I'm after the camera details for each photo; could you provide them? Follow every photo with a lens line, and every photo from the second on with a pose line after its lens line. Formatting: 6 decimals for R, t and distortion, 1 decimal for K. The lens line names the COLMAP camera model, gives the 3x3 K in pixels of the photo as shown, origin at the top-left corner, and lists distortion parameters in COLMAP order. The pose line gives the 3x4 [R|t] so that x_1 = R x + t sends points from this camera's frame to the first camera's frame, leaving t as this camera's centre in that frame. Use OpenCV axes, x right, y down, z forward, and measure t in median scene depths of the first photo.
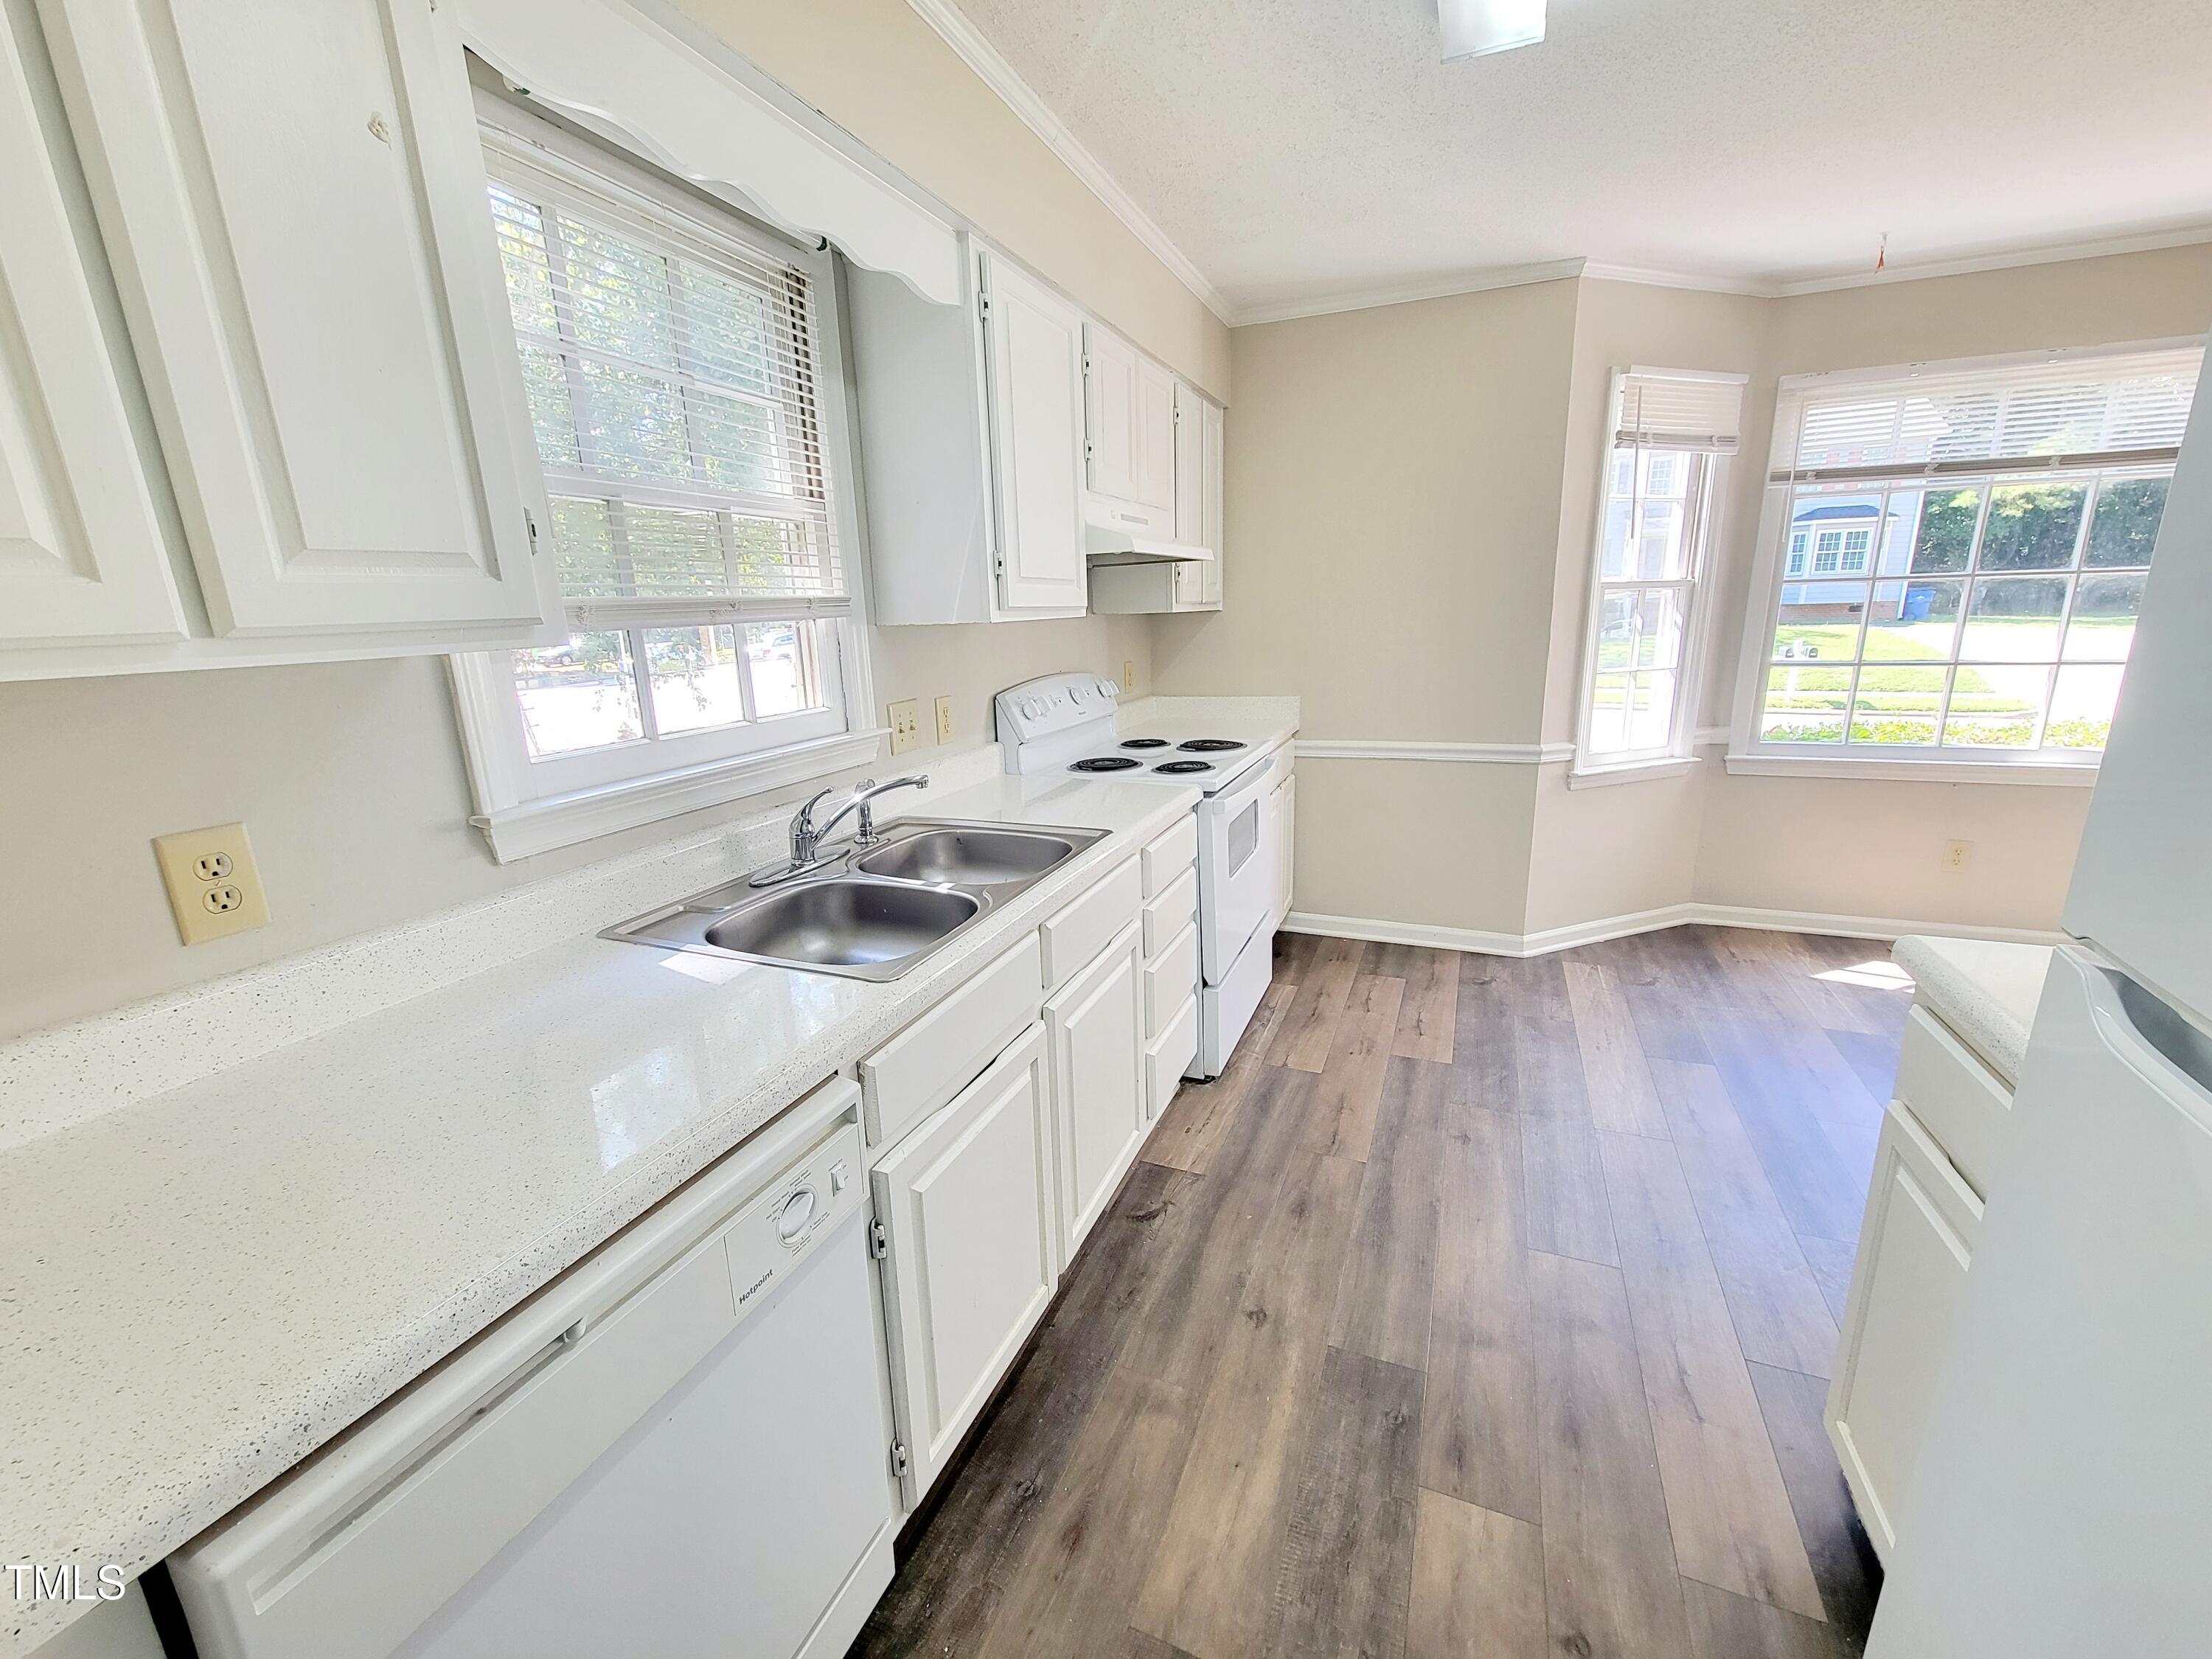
lens RADIAL K [[900.6, 0, 1099.2], [0, 900.6, 831.2], [0, 0, 1]] dist [0.001637, -0.001162]
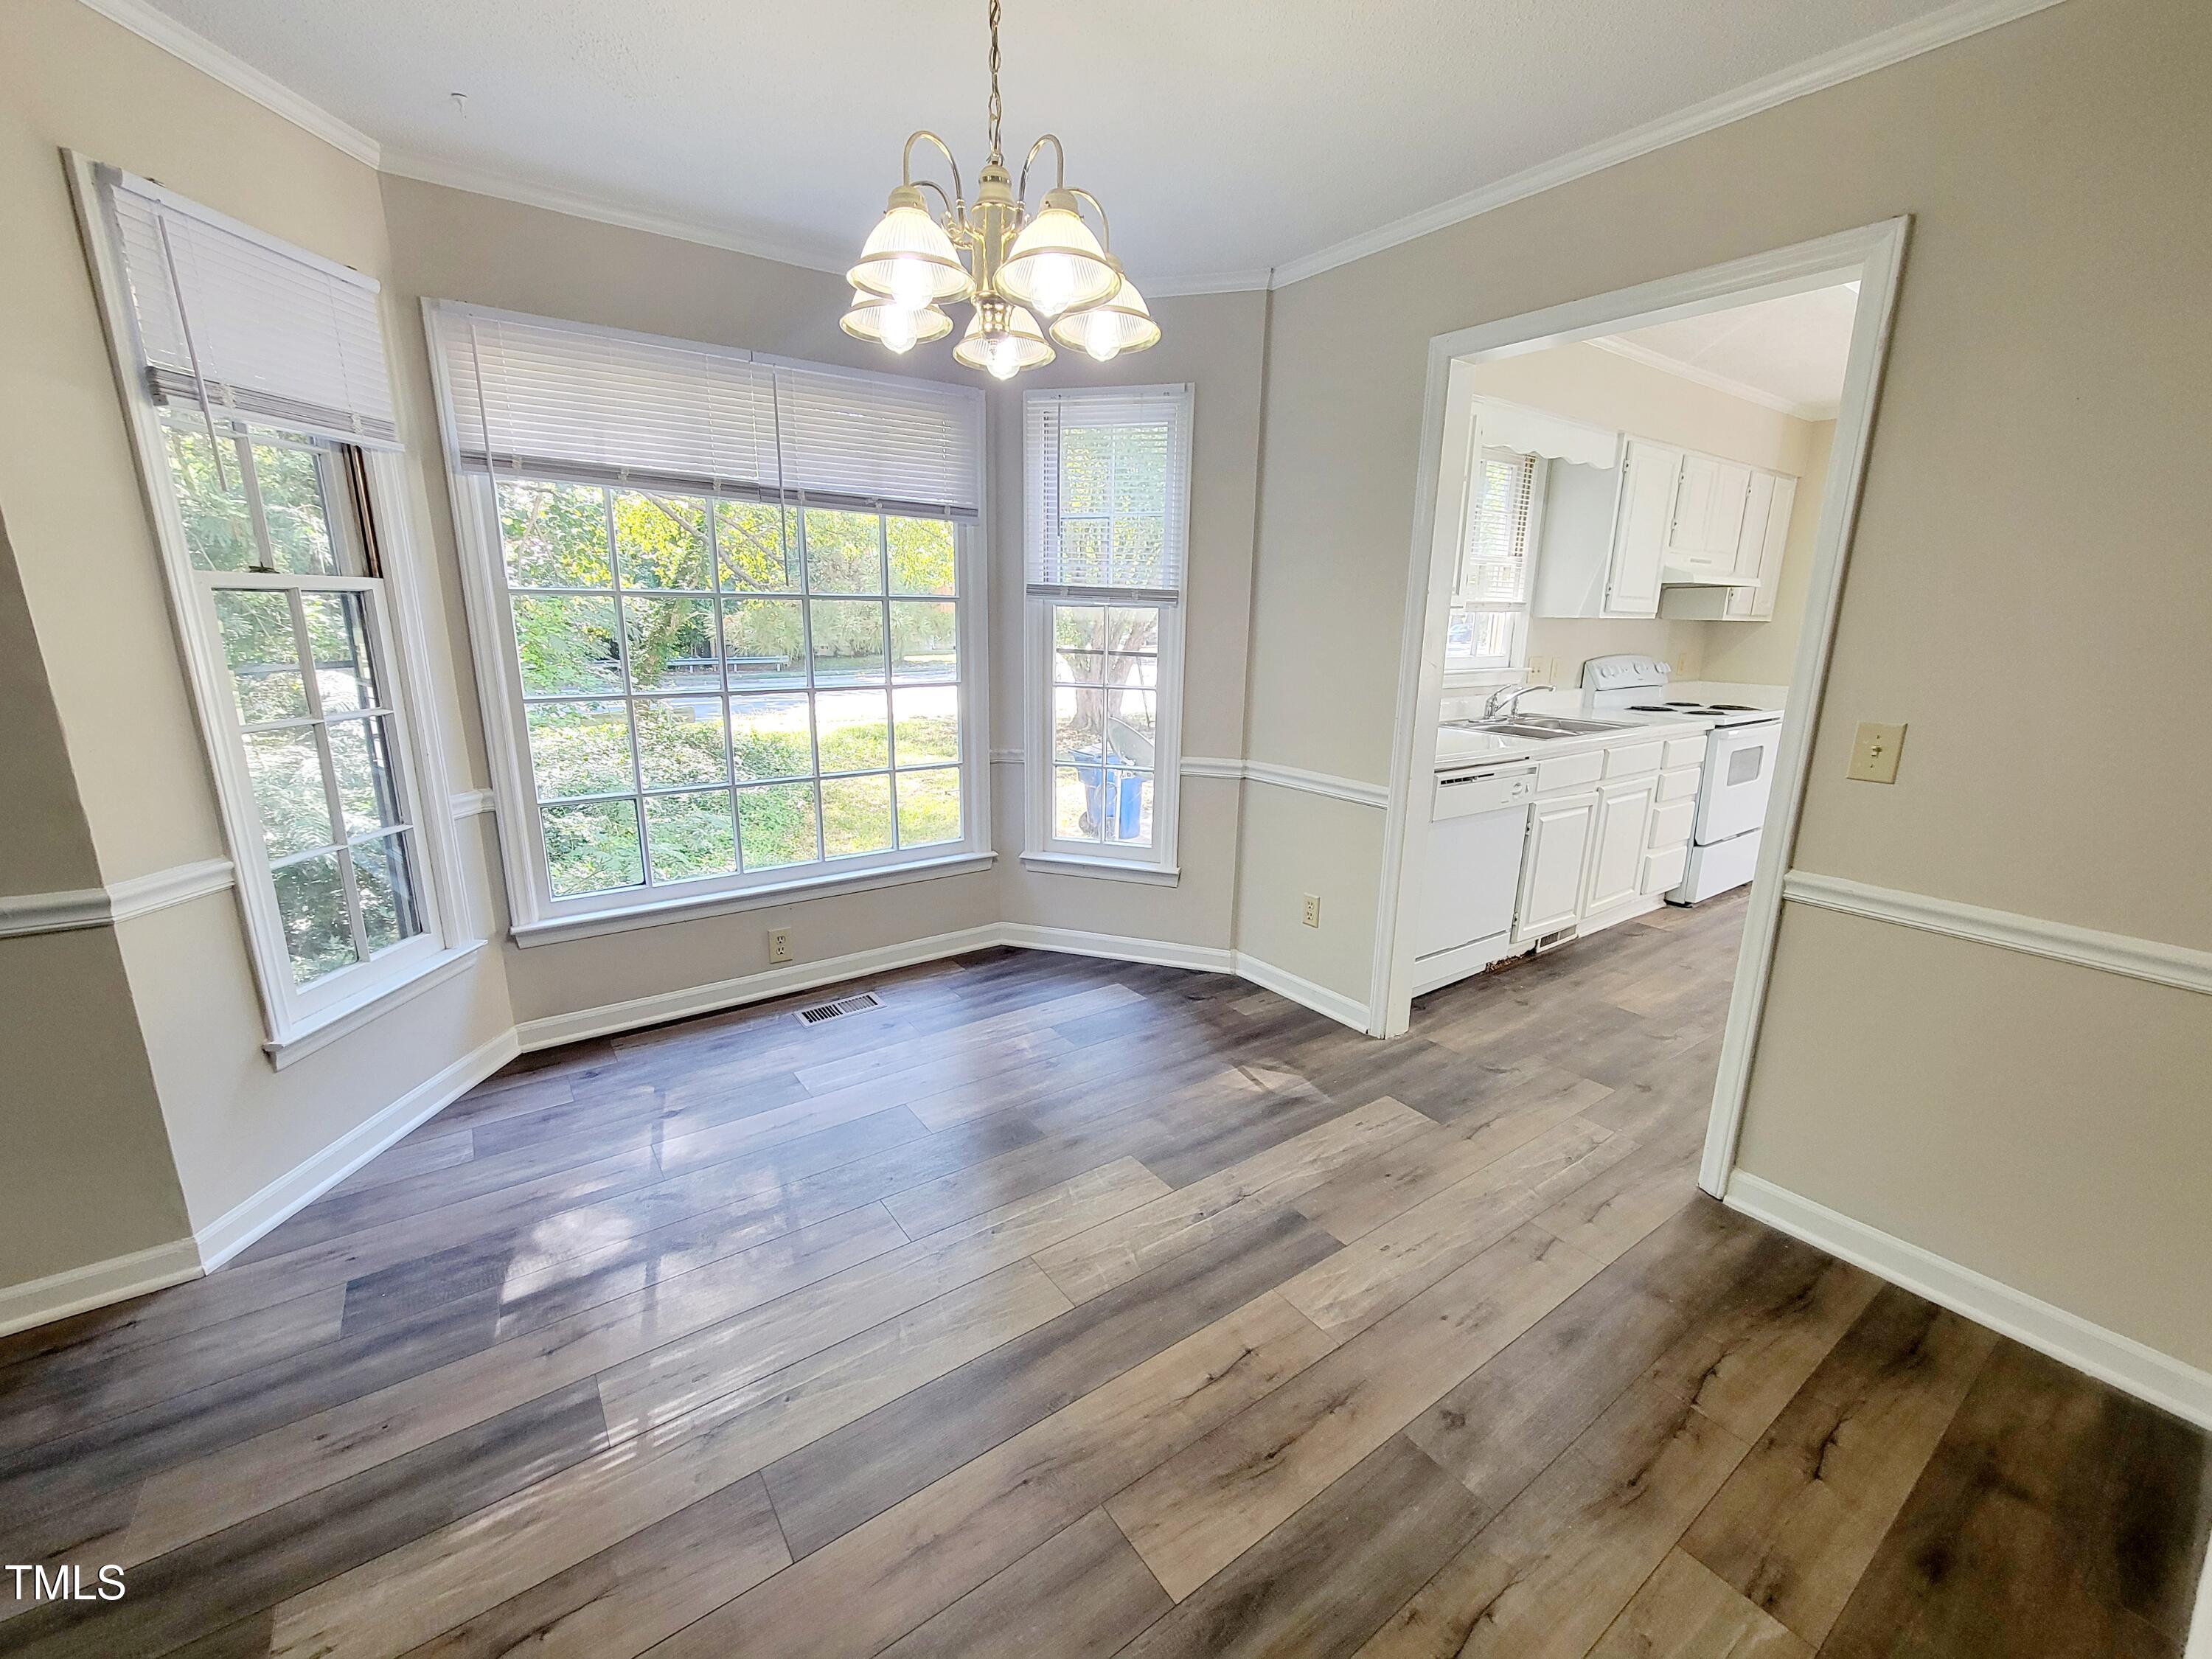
lens RADIAL K [[900.6, 0, 1094.6], [0, 900.6, 821.3], [0, 0, 1]] dist [0.001637, -0.001162]
pose [[0.844632, 0.165178, -0.509227, 0.020208], [-0.170118, 0.984720, 0.037247, 0.237668], [0.507599, 0.055169, 0.859826, -0.914529]]
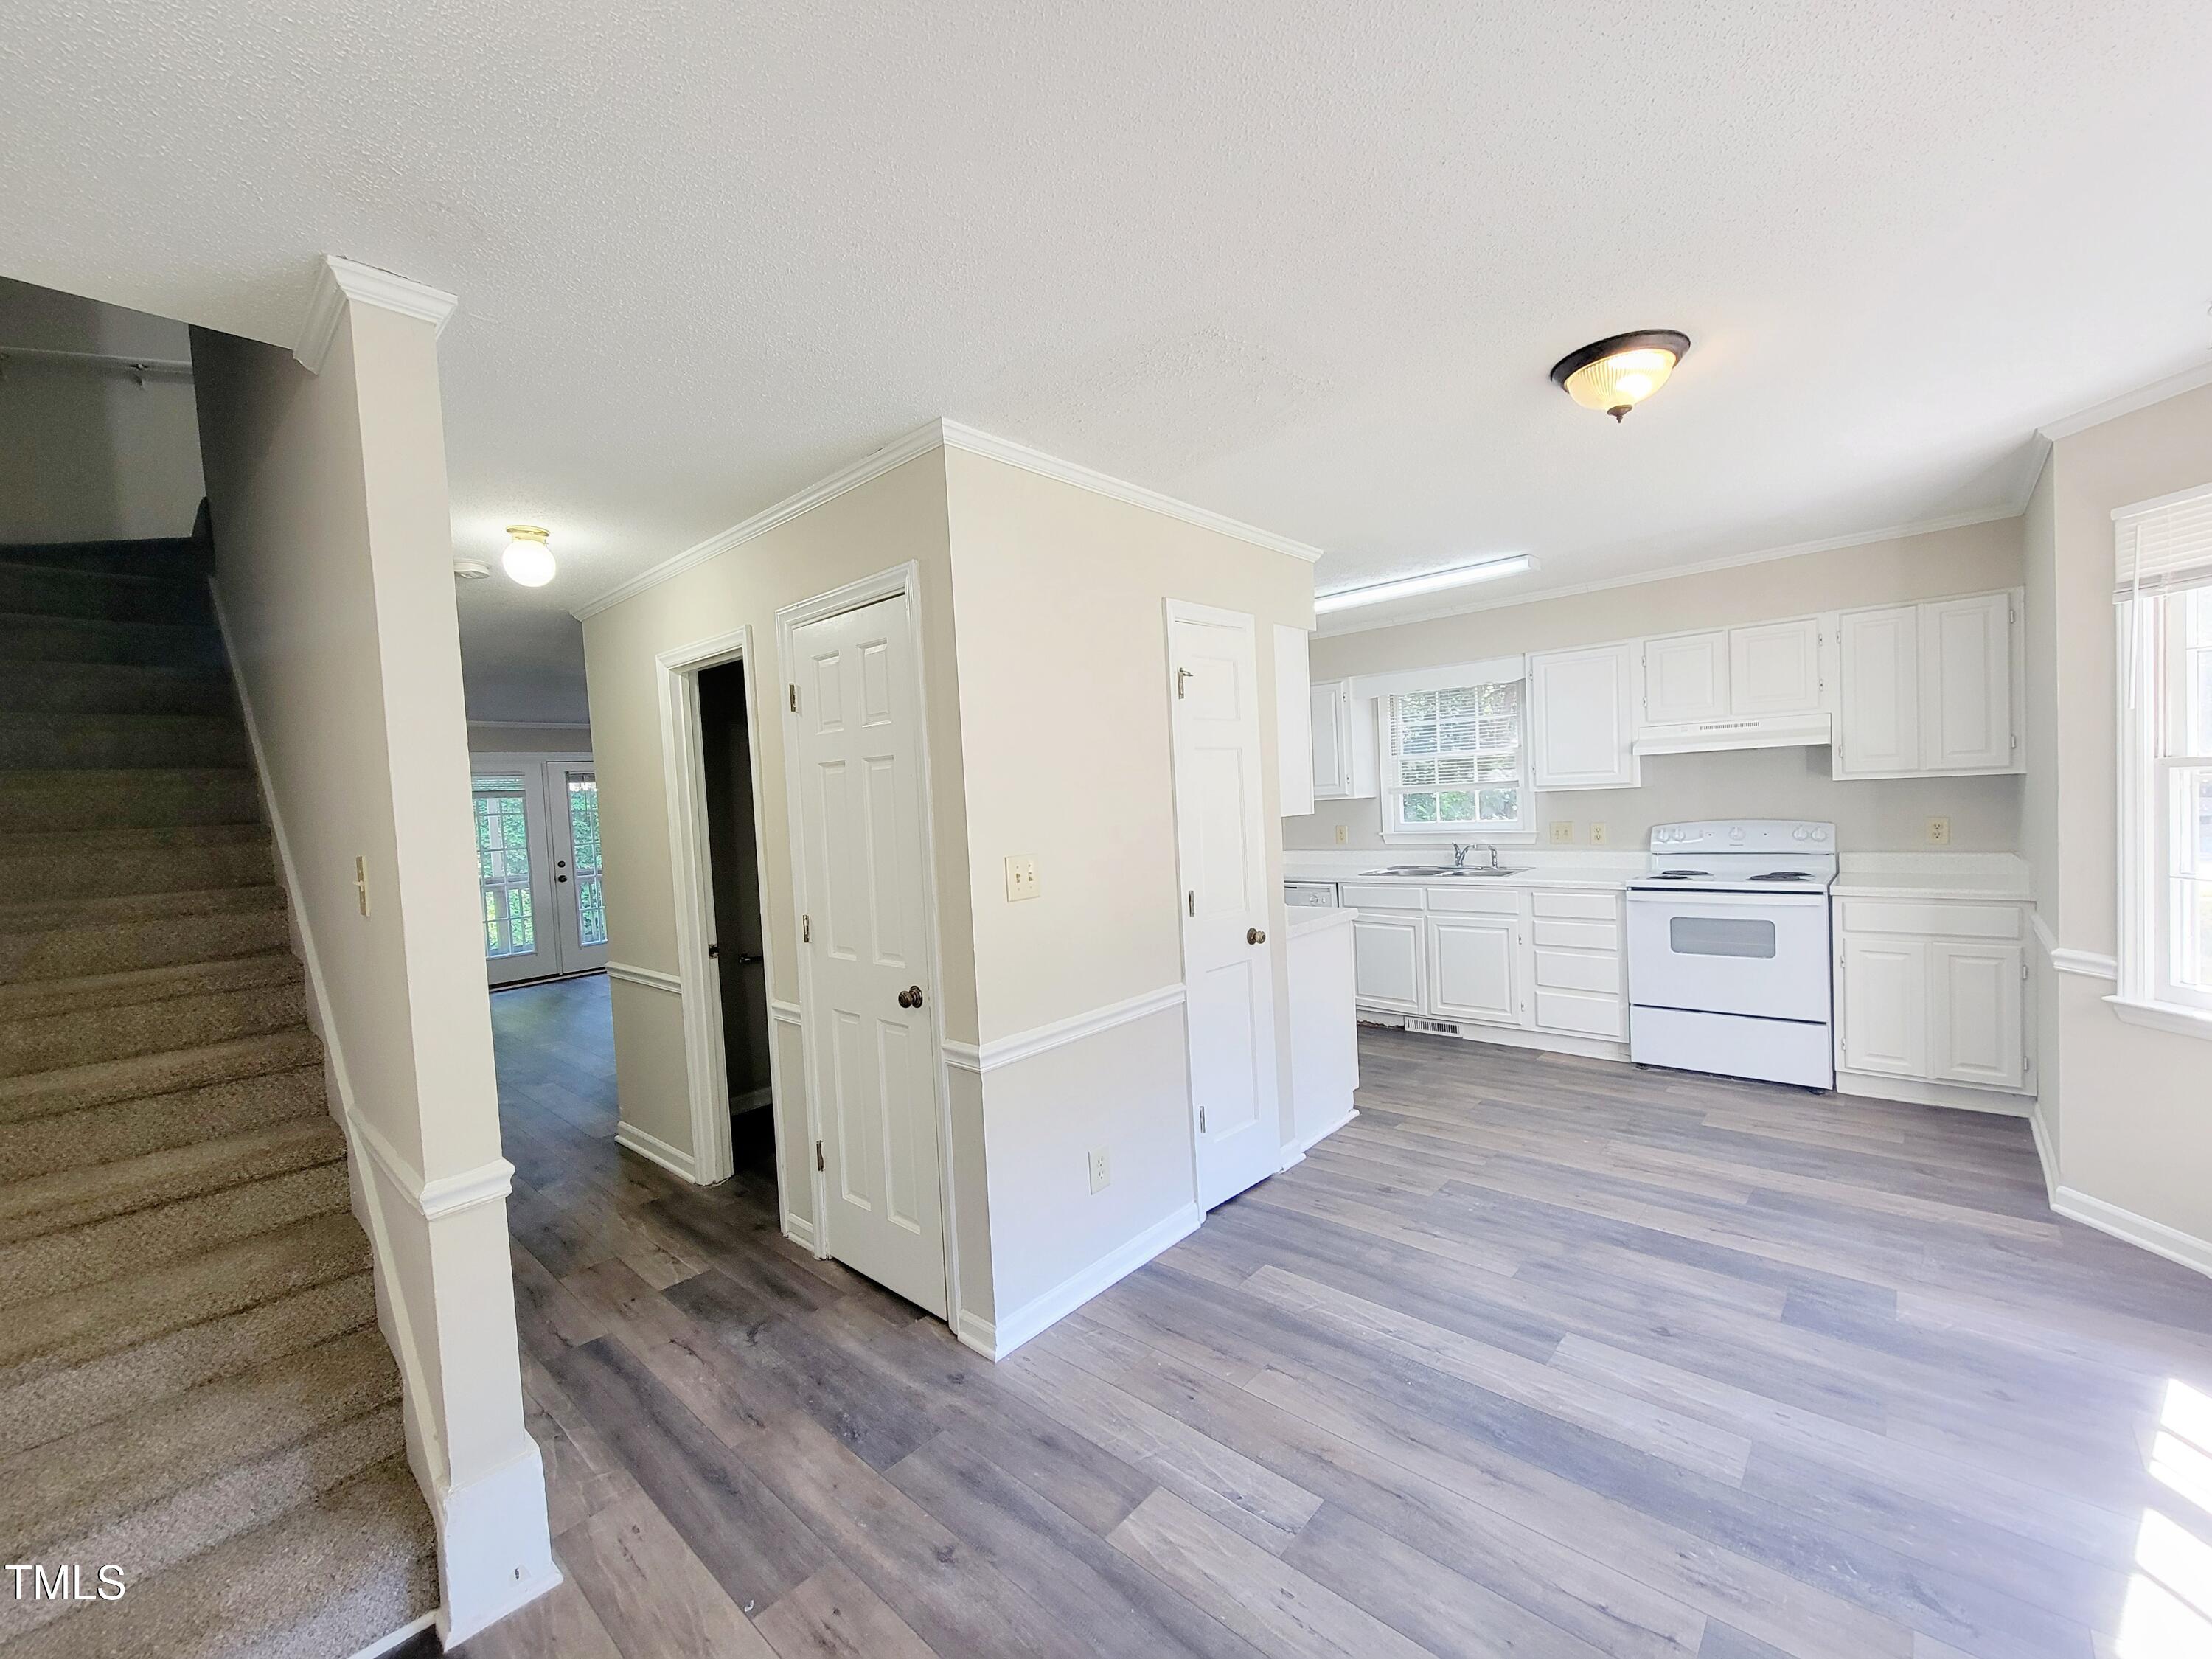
lens RADIAL K [[900.6, 0, 1095.3], [0, 900.6, 834.1], [0, 0, 1]] dist [0.001637, -0.001162]
pose [[-0.337690, 0.089063, -0.937034, 1.883053], [-0.167179, 0.974010, 0.152826, -0.212454], [0.926292, 0.208260, -0.314024, 0.493259]]
